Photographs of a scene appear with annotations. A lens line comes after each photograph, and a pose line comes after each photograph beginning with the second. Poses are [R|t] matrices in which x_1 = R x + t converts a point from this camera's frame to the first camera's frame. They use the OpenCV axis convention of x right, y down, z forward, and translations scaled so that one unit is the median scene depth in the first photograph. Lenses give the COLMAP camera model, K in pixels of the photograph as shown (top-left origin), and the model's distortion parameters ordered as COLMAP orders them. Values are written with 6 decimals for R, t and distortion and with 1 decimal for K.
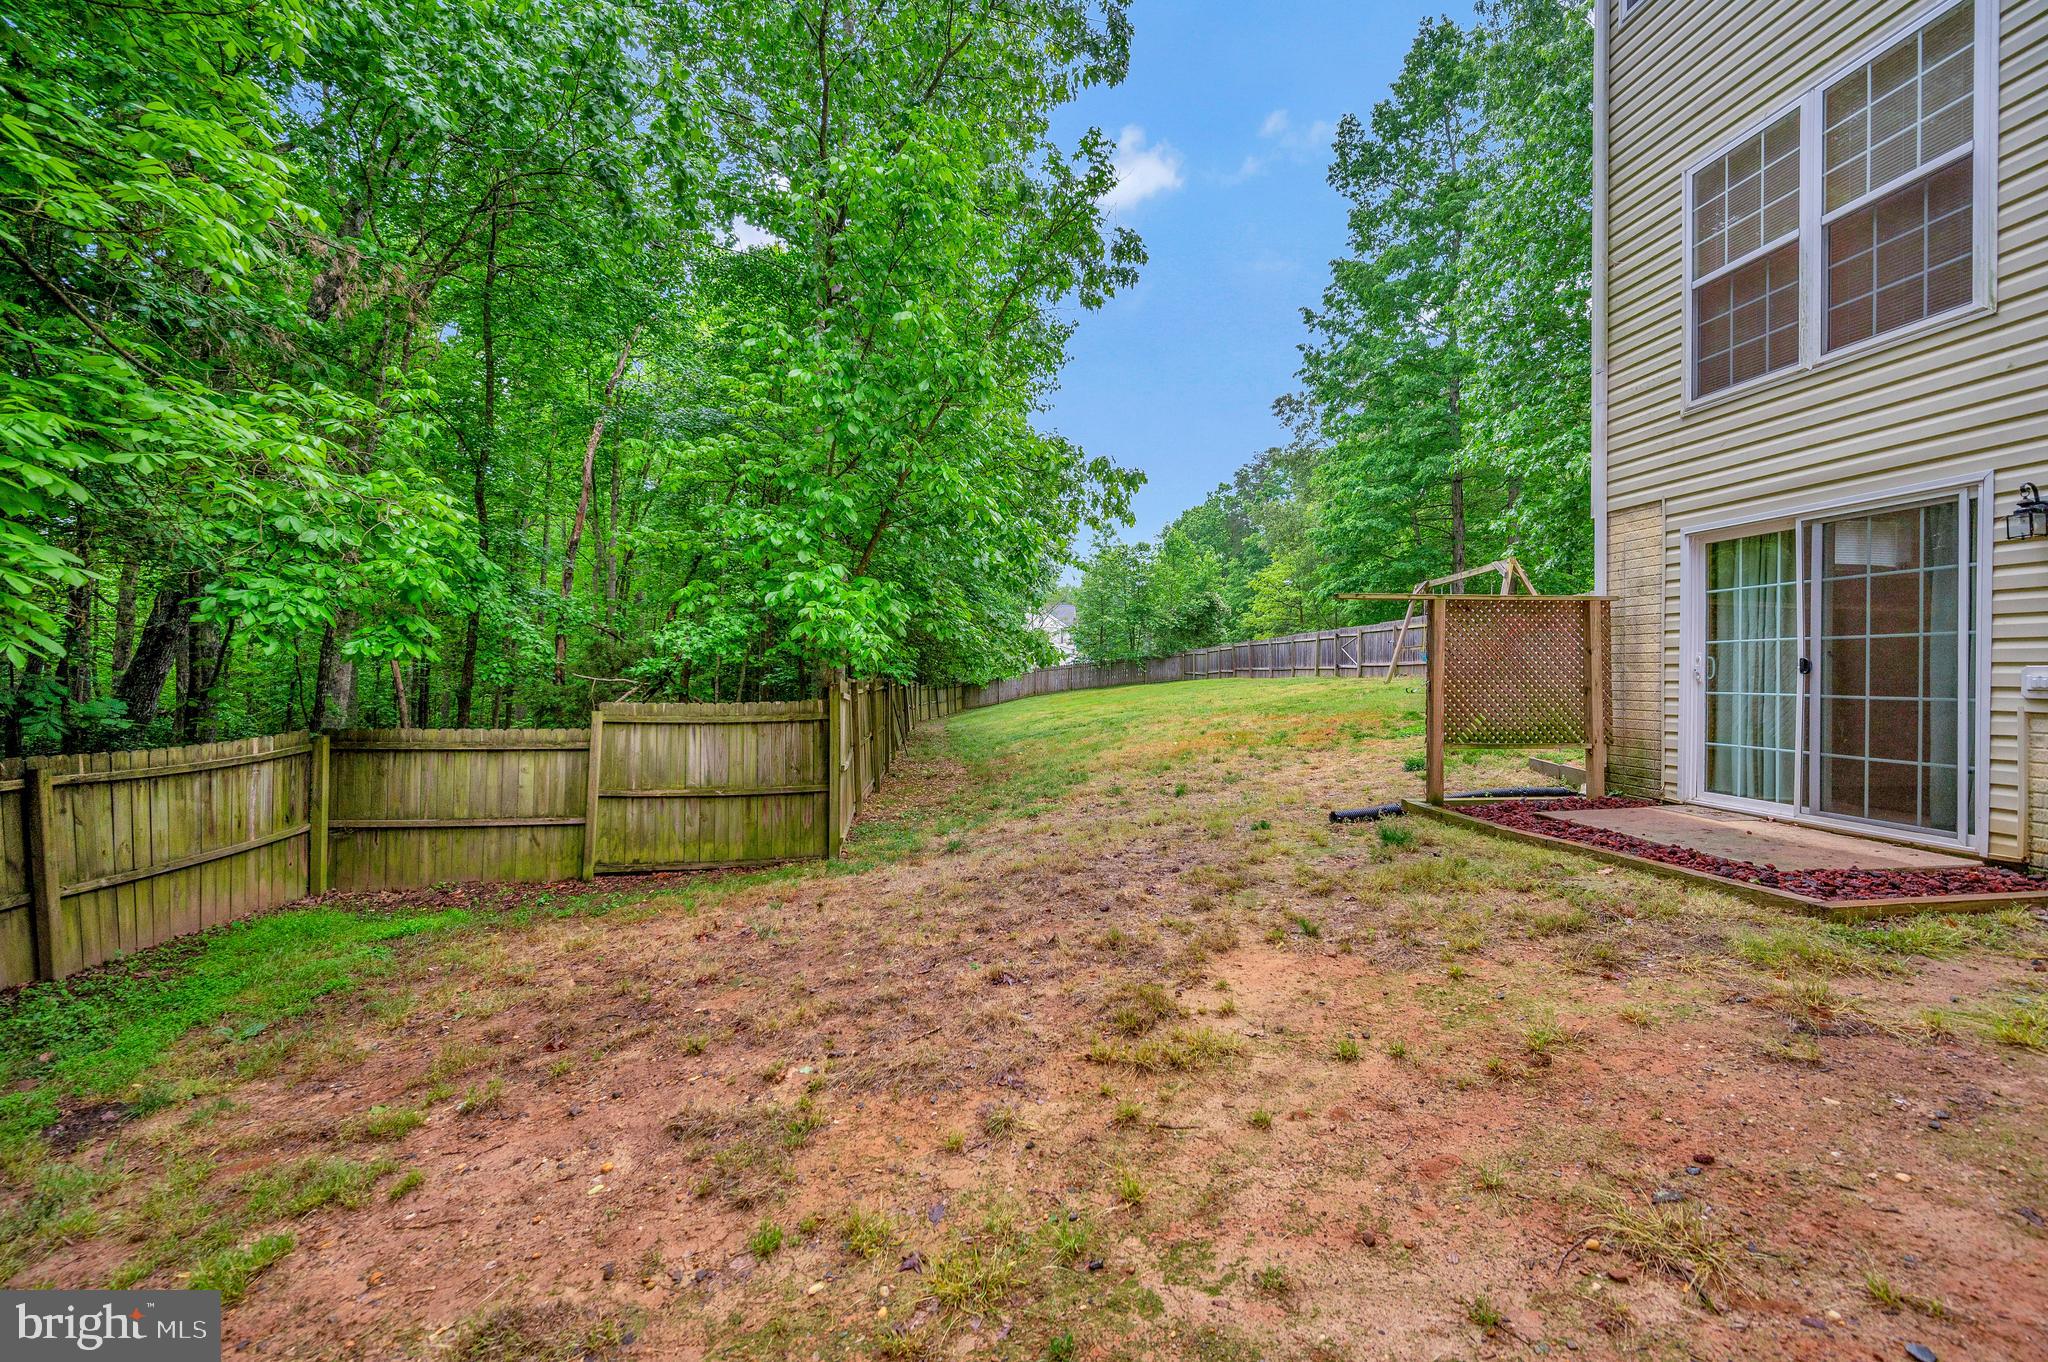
lens RADIAL K [[837.2, 0, 1020.9], [0, 837.2, 673.3], [0, 0, 1]] dist [-0.000311, -0.000936]
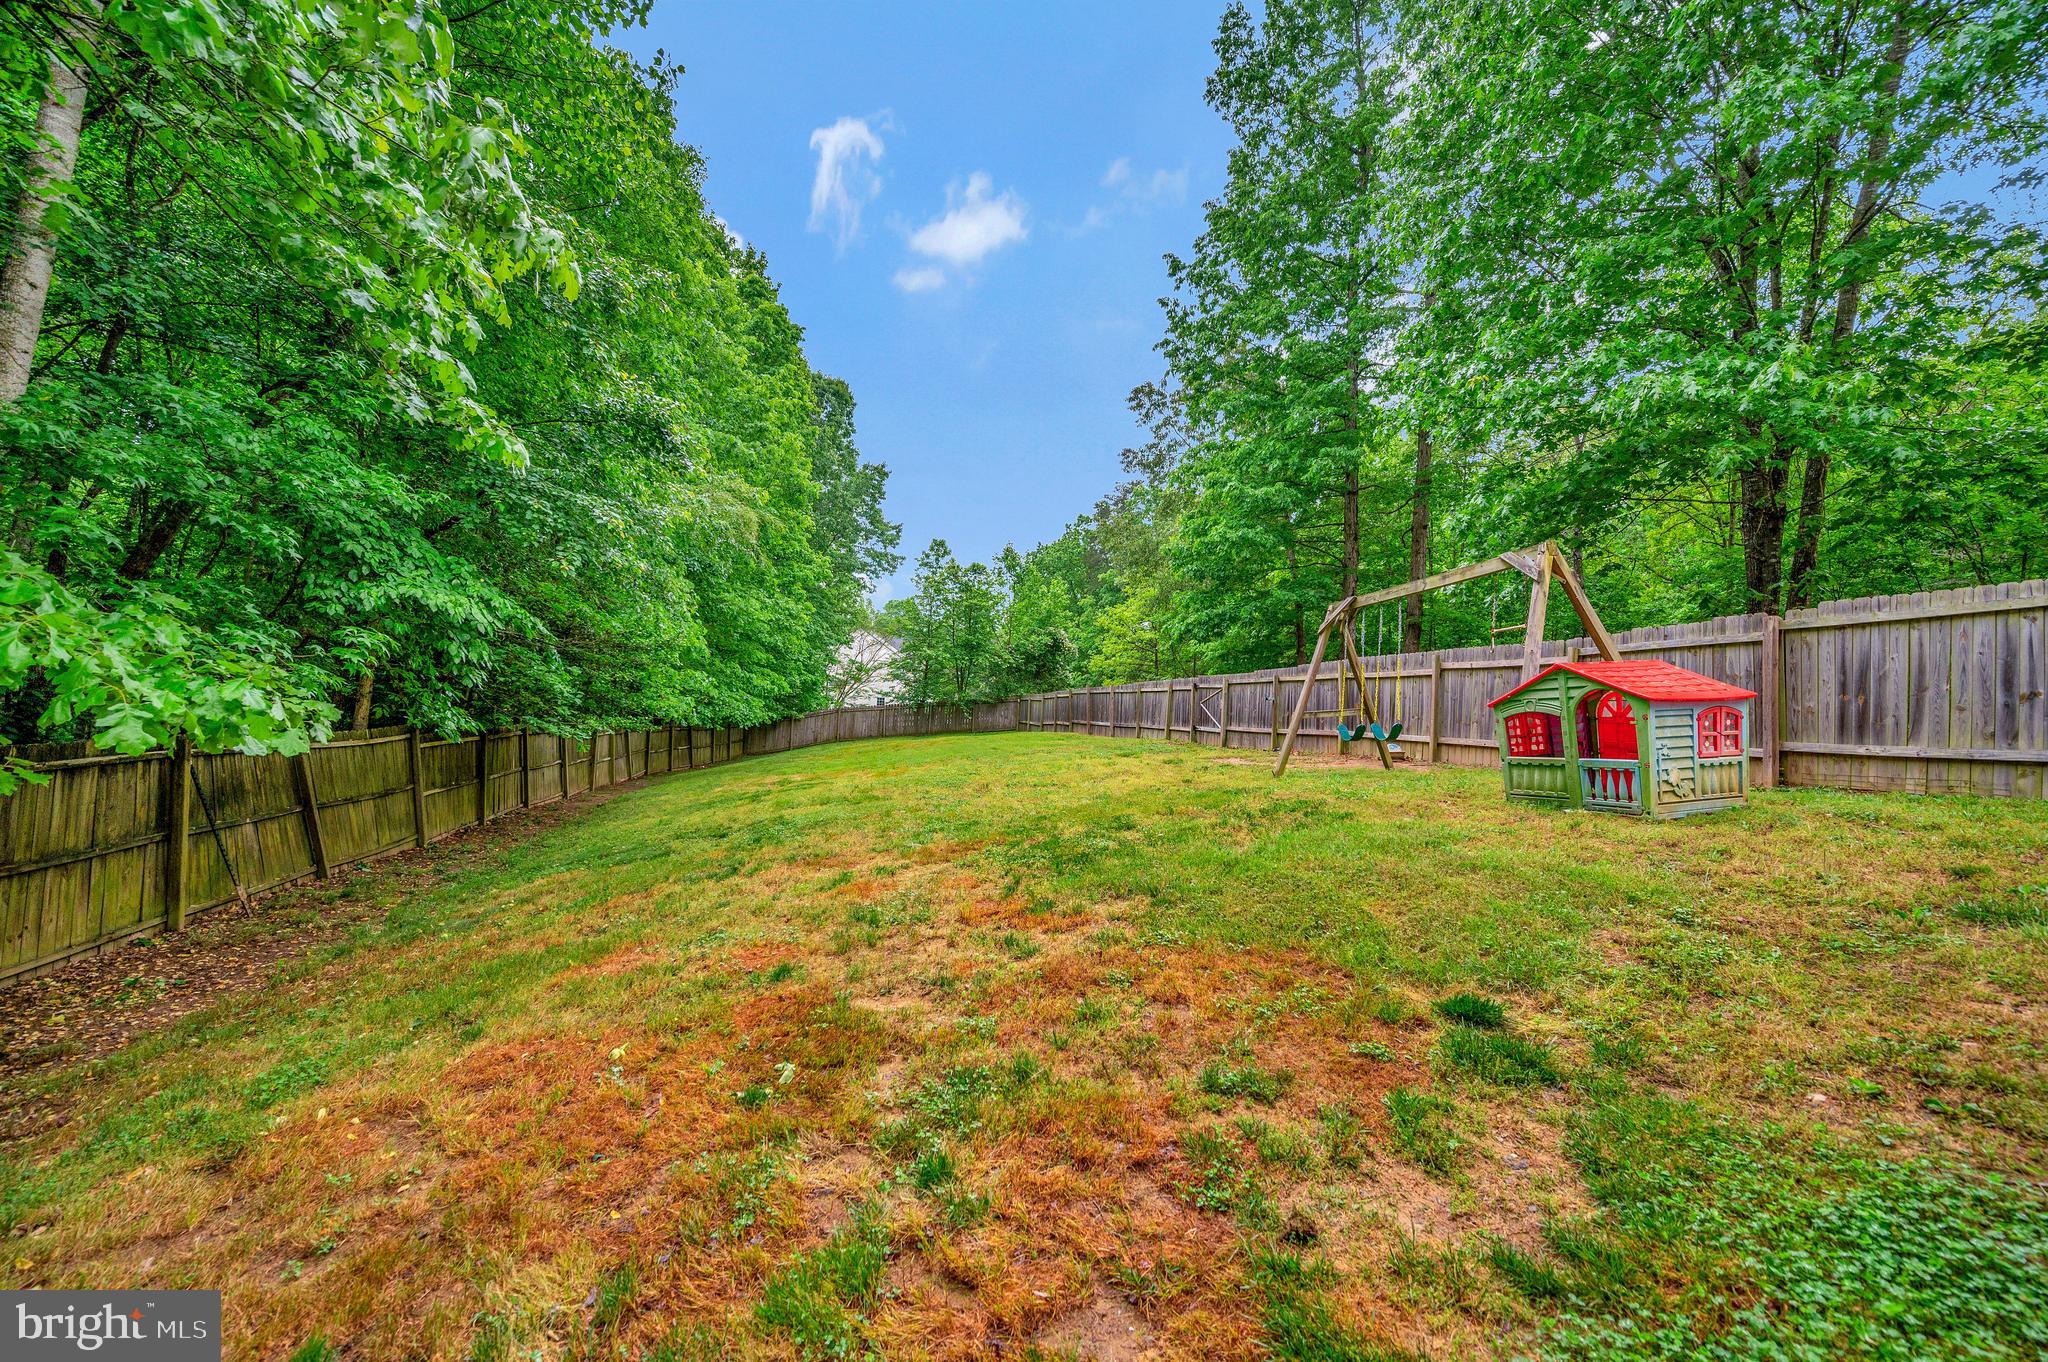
lens RADIAL K [[837.2, 0, 1015.1], [0, 837.2, 683.4], [0, 0, 1]] dist [-0.000311, -0.000936]
pose [[0.987559, 0.049608, 0.149218, 0.089796], [-0.044572, 0.998324, -0.036911, -0.010740], [-0.150799, 0.029801, 0.988115, 0.239742]]
